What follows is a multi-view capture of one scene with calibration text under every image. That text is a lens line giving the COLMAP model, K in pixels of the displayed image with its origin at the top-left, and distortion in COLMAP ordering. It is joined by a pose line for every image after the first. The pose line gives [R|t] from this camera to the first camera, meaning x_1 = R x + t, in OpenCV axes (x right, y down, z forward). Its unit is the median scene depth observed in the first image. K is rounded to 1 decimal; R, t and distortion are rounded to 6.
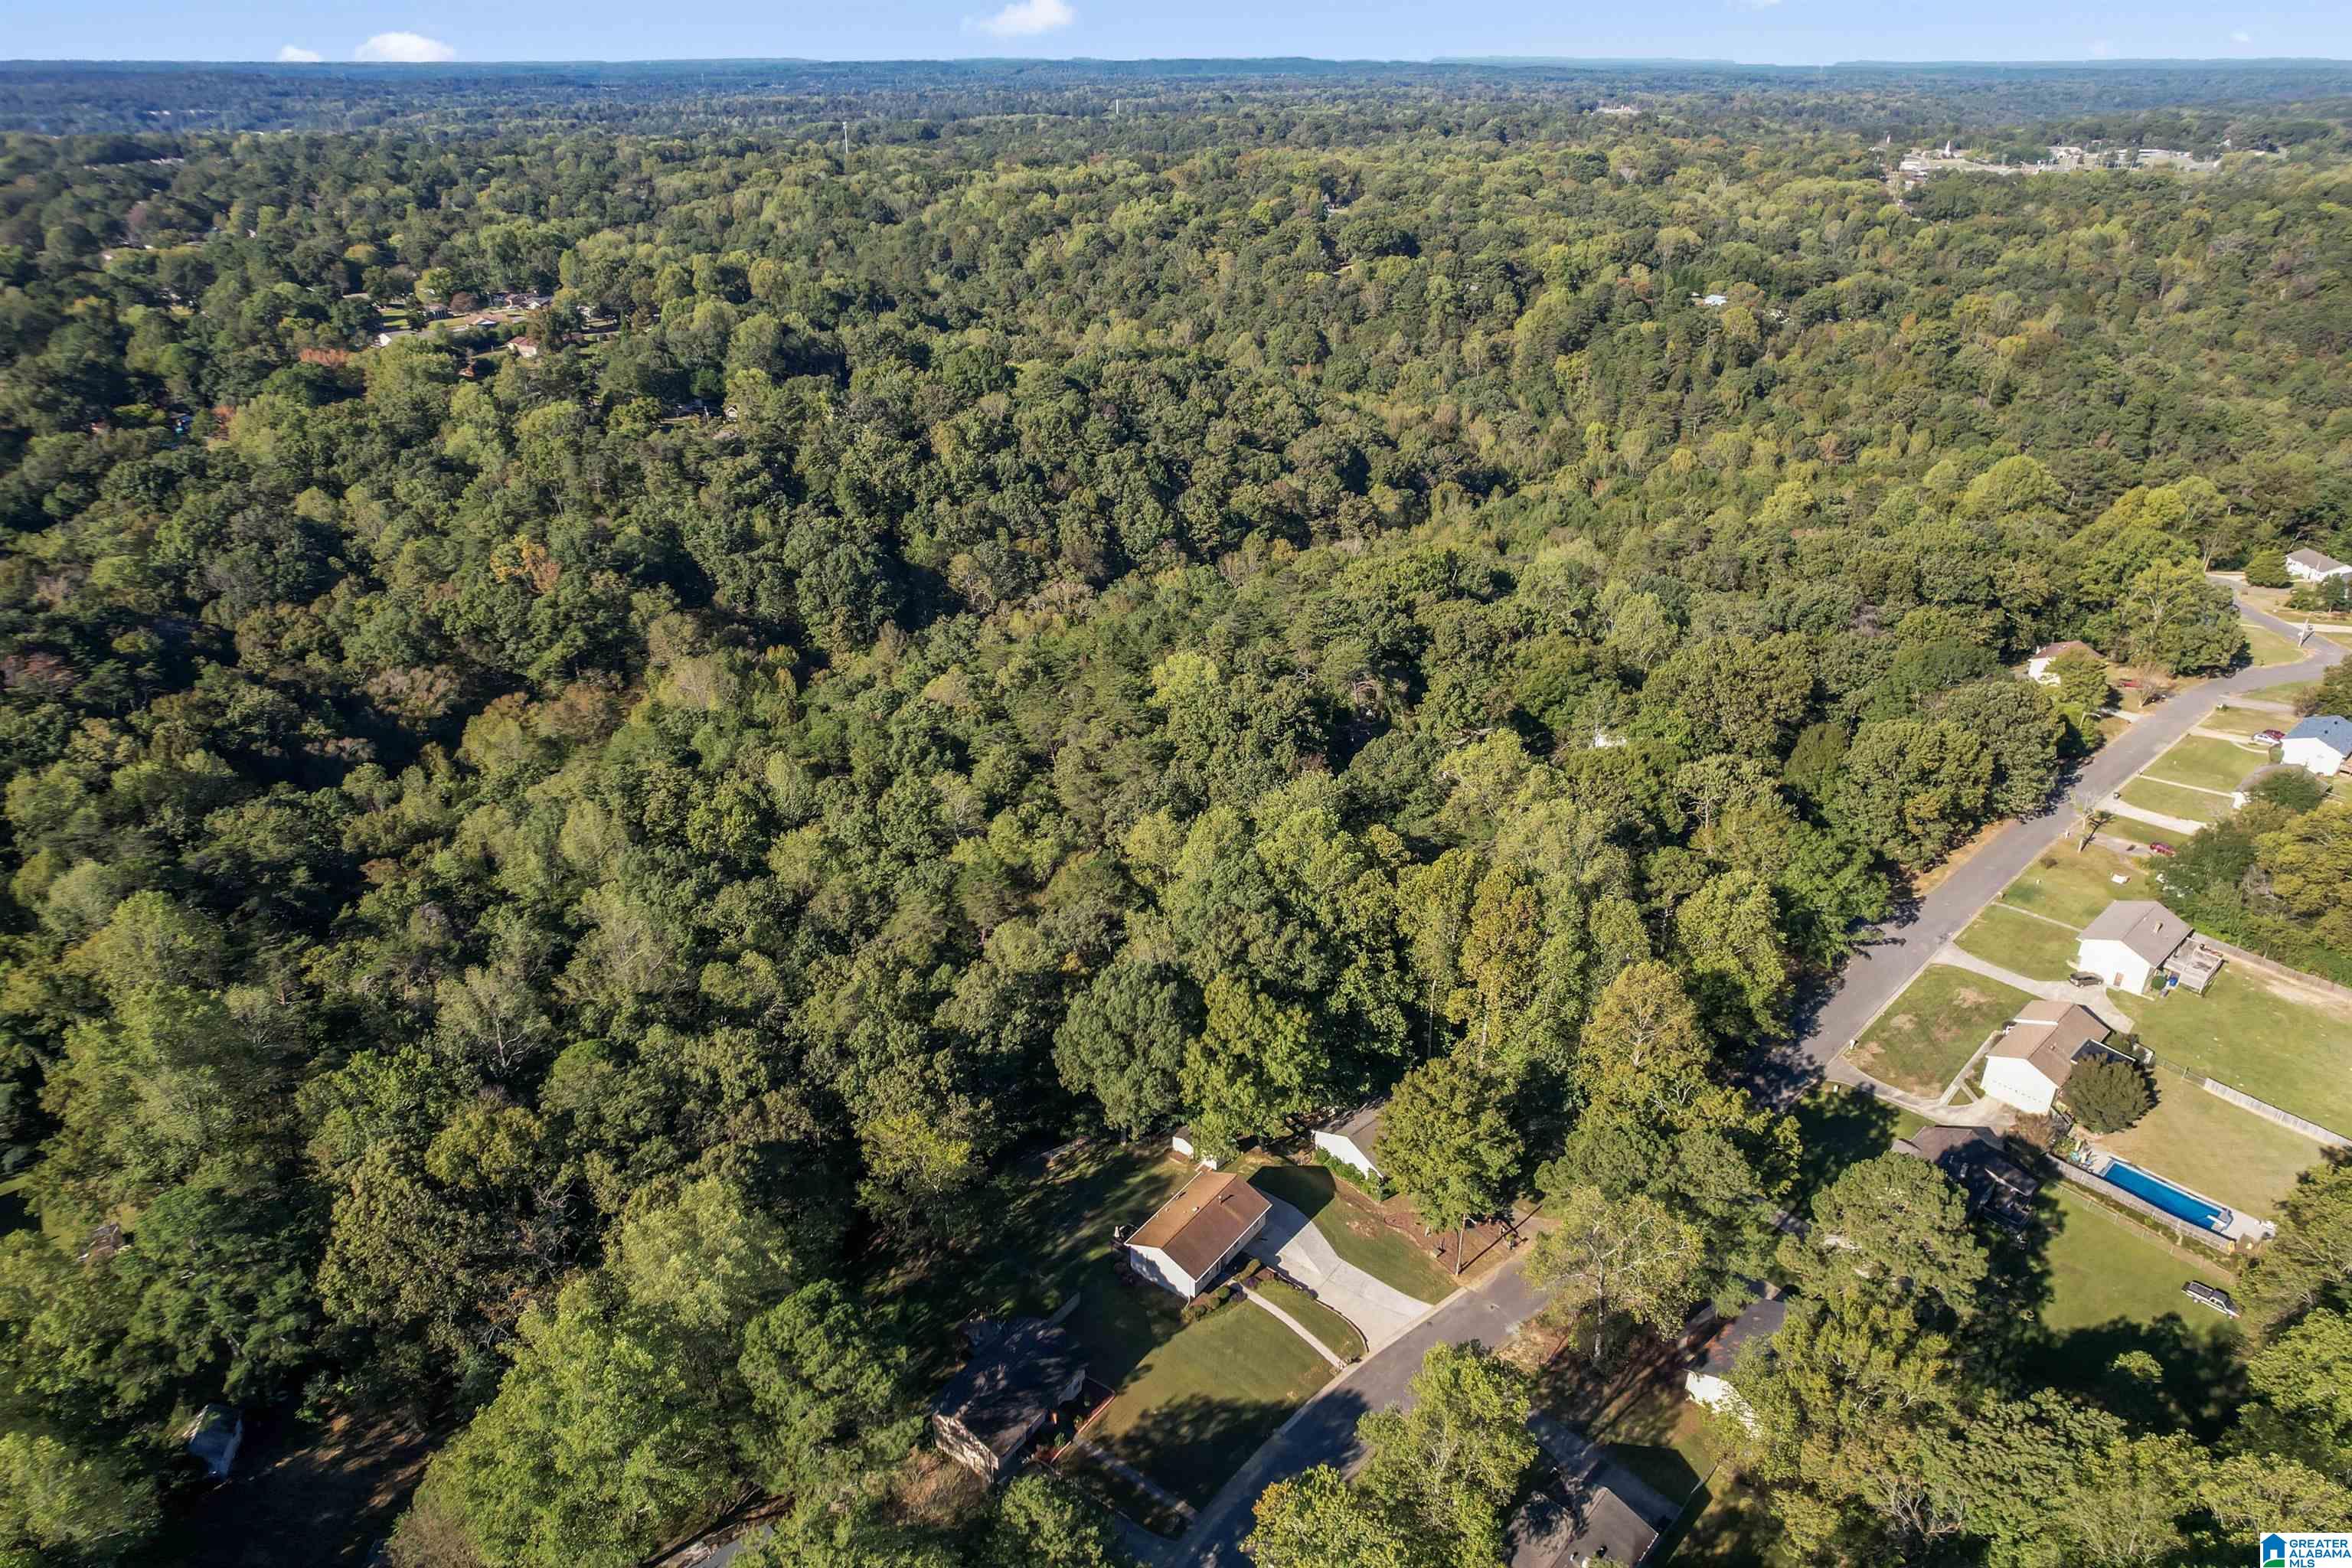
lens RADIAL K [[1549.7, 0, 1176.0], [0, 1549.7, 784.0], [0, 0, 1]] dist [-0.026420, 0.000601]
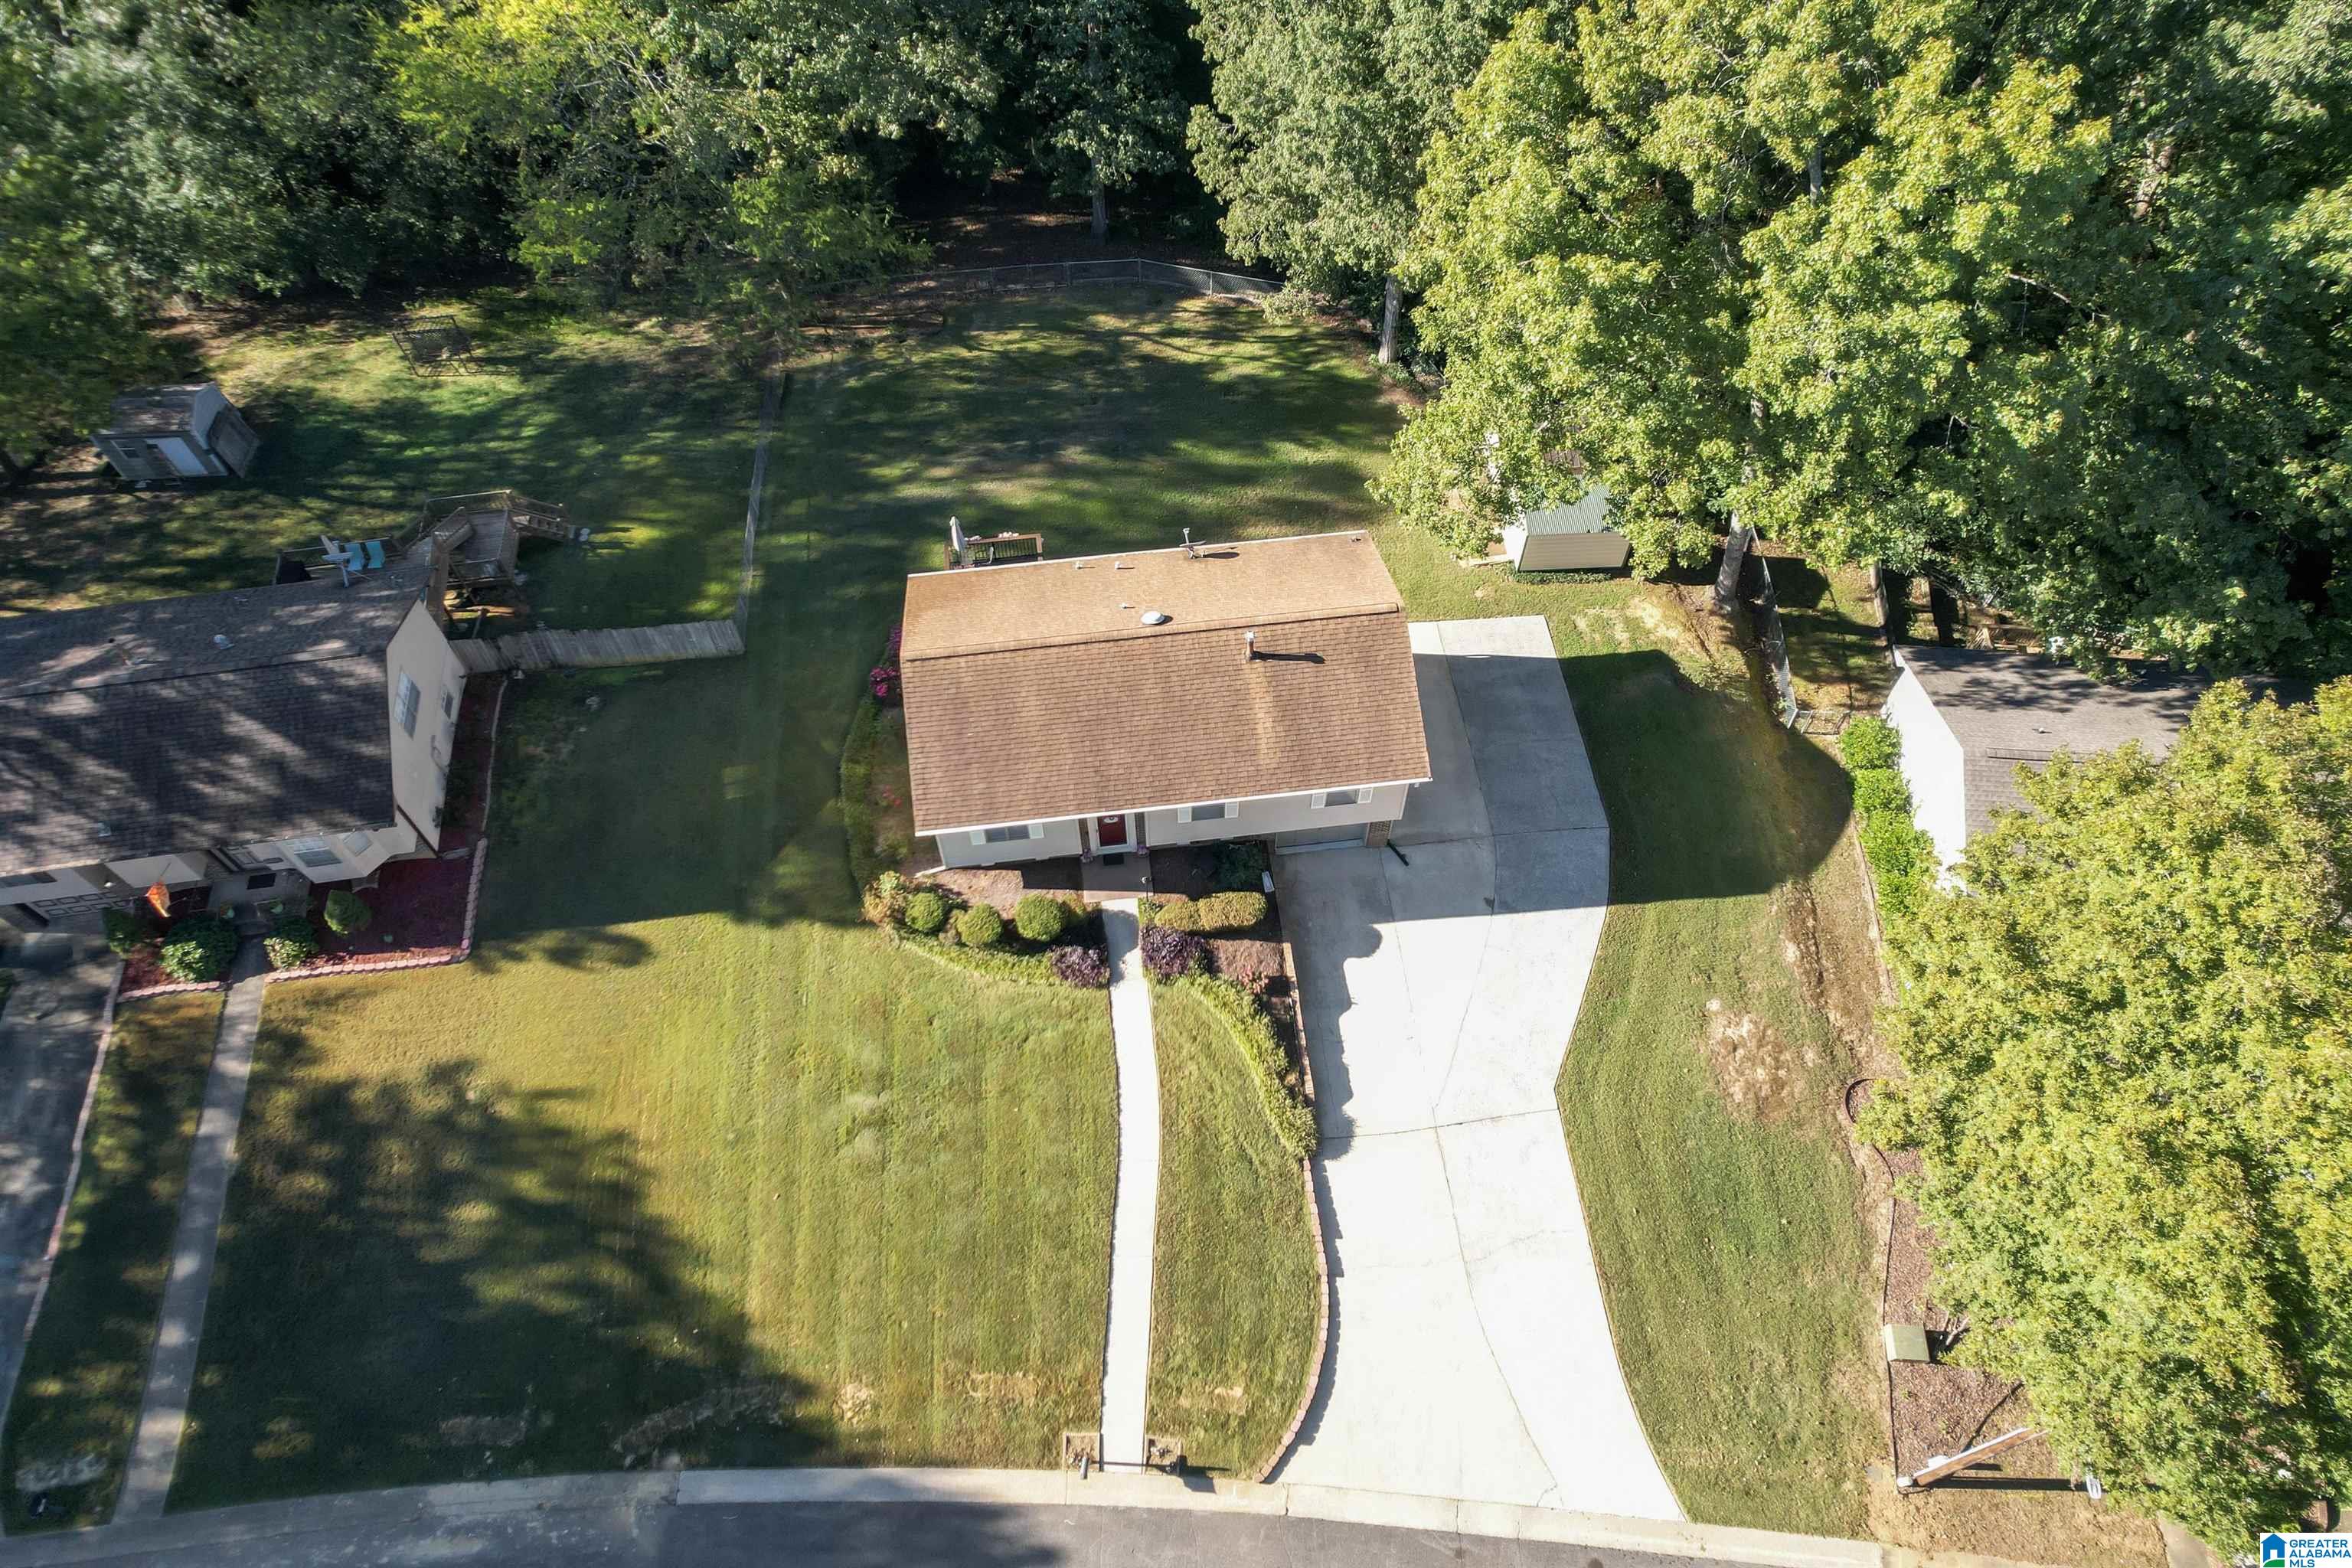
lens RADIAL K [[1549.7, 0, 1176.0], [0, 1549.7, 784.0], [0, 0, 1]] dist [-0.026420, 0.000601]
pose [[0.679160, 0.600335, -0.422302, 0.067334], [-0.314757, 0.757974, 0.571317, 0.066833], [0.663076, -0.255093, 0.703746, 0.377208]]
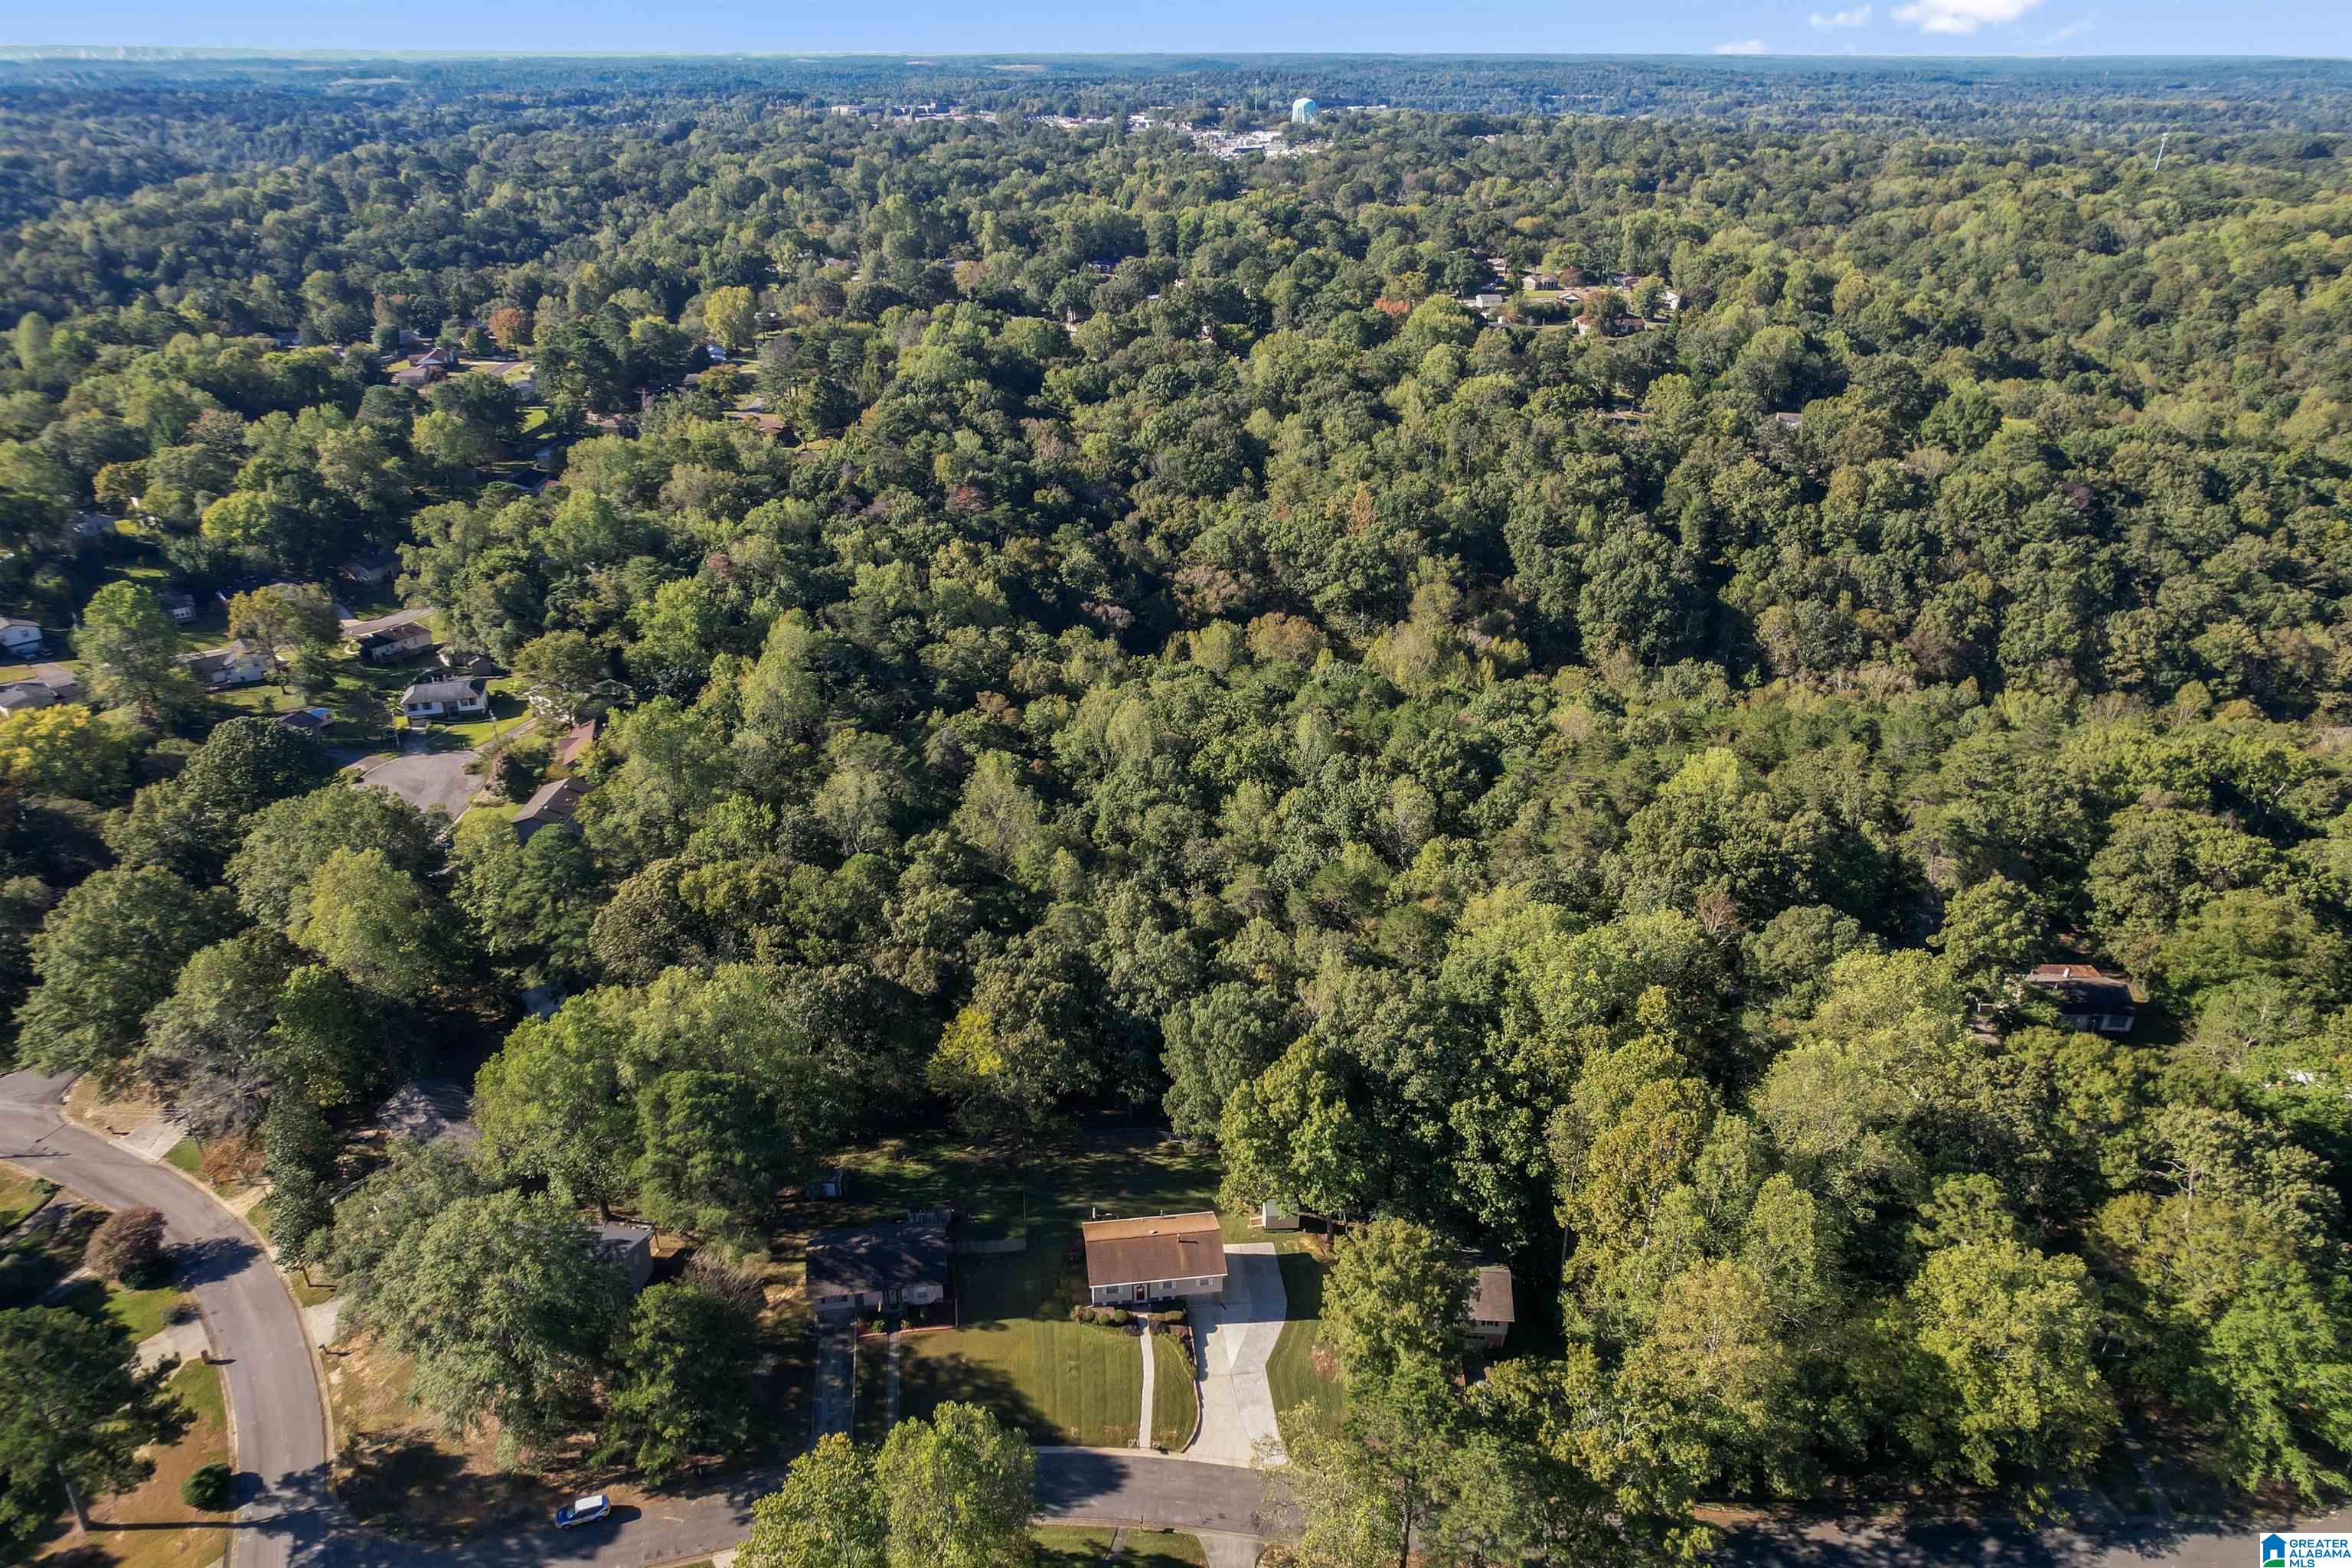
lens RADIAL K [[1588.0, 0, 1159.5], [0, 1588.0, 718.9], [0, 0, 1]] dist [-0.097692, 0.138882]
pose [[0.683253, 0.298845, -0.666225, 0.270857], [-0.324498, 0.941634, 0.089591, -0.056163], [0.654114, 0.154975, 0.740349, 0.101525]]
